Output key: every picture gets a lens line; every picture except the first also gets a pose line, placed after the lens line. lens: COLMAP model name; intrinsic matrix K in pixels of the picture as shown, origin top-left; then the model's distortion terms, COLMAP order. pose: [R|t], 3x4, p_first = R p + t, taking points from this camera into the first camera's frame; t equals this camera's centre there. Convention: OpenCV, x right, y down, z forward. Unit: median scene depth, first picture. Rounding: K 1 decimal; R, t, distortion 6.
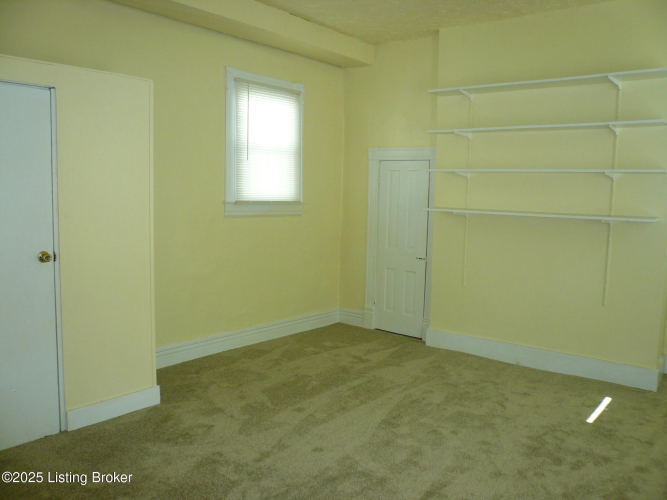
lens RADIAL K [[556.4, 0, 334.0], [0, 556.4, 252.3], [0, 0, 1]] dist [-0.060561, 0.003649]
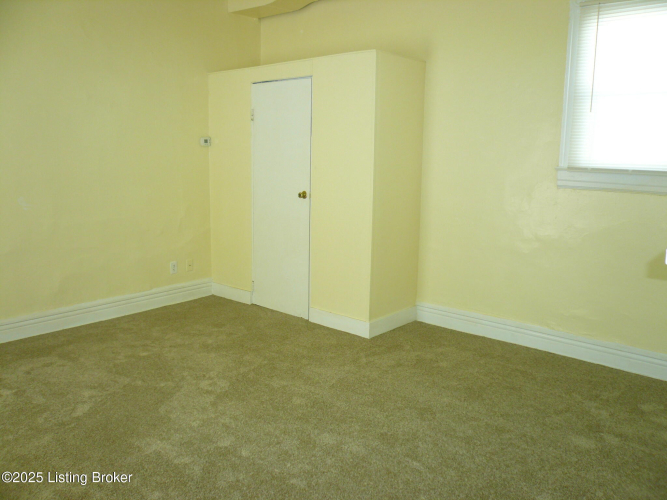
lens RADIAL K [[556.4, 0, 333.9], [0, 556.4, 246.4], [0, 0, 1]] dist [-0.060561, 0.003649]
pose [[-0.034776, 0.163918, -0.985861, 0.605617], [-0.121532, 0.978443, 0.166972, -0.072778], [0.991978, 0.125621, -0.014105, 0.710131]]
